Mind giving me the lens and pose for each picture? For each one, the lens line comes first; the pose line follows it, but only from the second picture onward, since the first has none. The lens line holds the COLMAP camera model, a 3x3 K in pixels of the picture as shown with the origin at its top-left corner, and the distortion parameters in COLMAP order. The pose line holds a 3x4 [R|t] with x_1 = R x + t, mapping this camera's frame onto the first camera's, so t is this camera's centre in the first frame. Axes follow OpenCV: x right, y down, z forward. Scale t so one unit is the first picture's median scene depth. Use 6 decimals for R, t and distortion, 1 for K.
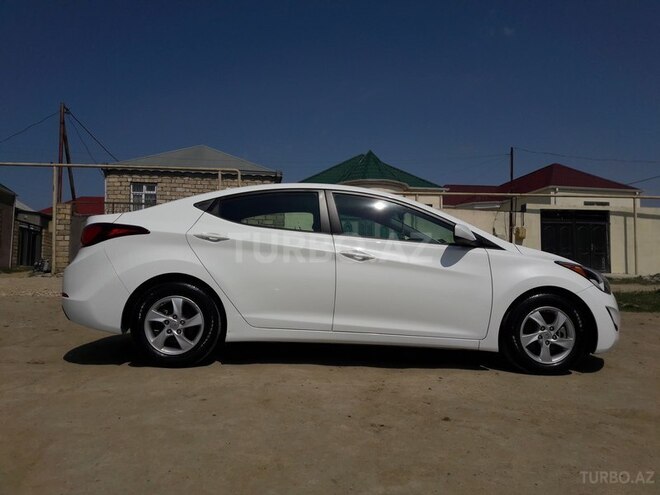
lens RADIAL K [[548.9, 0, 324.6], [0, 548.9, 245.9], [0, 0, 1]] dist [0.064009, -0.103293]
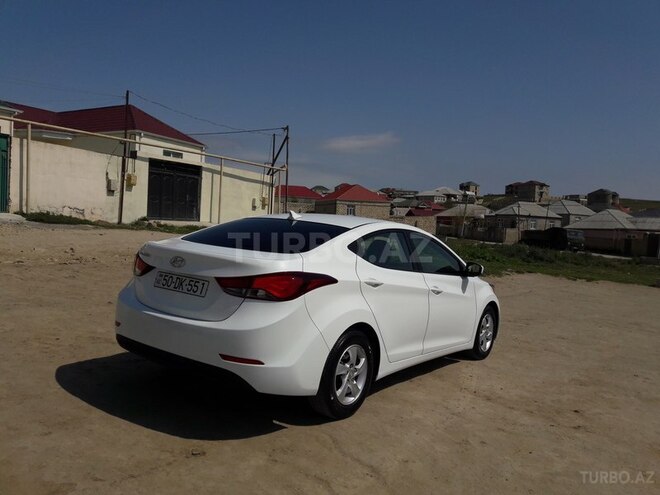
lens RADIAL K [[548.9, 0, 325.8], [0, 548.9, 244.9], [0, 0, 1]] dist [0.064009, -0.103293]
pose [[0.630440, -0.004321, 0.776226, -0.203640], [-0.103377, 0.990610, 0.089476, -0.032422], [-0.769323, -0.136653, 0.624074, 0.086258]]
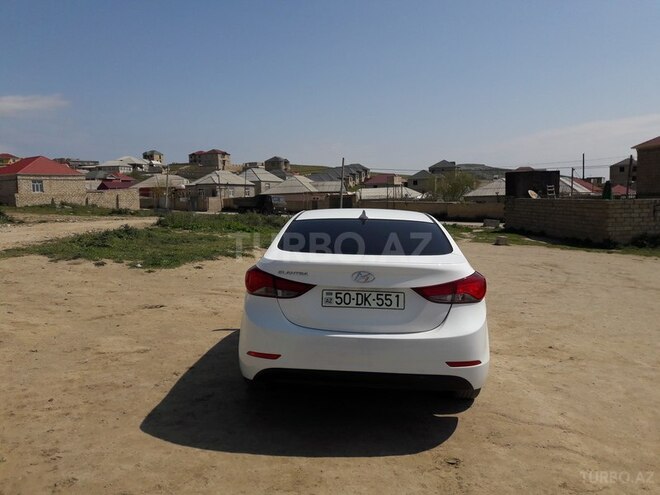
lens RADIAL K [[548.9, 0, 329.9], [0, 548.9, 247.9], [0, 0, 1]] dist [0.064009, -0.103293]
pose [[0.108536, -0.095039, 0.989539, -0.260000], [-0.063345, 0.992735, 0.102293, -0.031212], [-0.992072, -0.073785, 0.101727, 0.226446]]
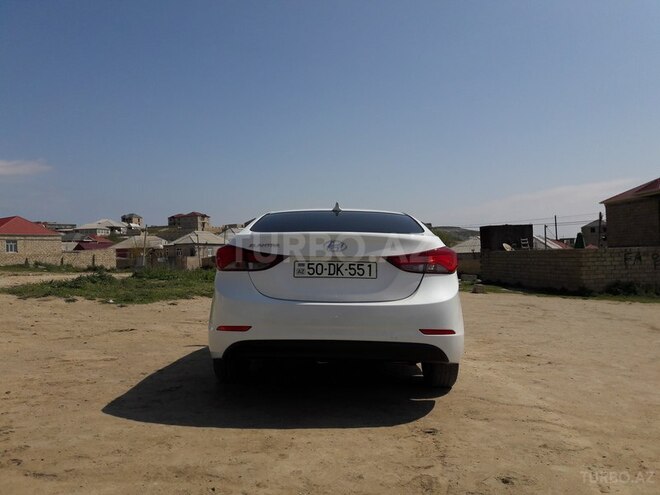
lens RADIAL K [[548.9, 0, 330.4], [0, 548.9, 243.5], [0, 0, 1]] dist [0.064009, -0.103293]
pose [[0.070491, 0.025723, 0.997181, -0.260309], [-0.055605, 0.998214, -0.021819, -0.003284], [-0.995961, -0.053911, 0.071795, 0.222304]]
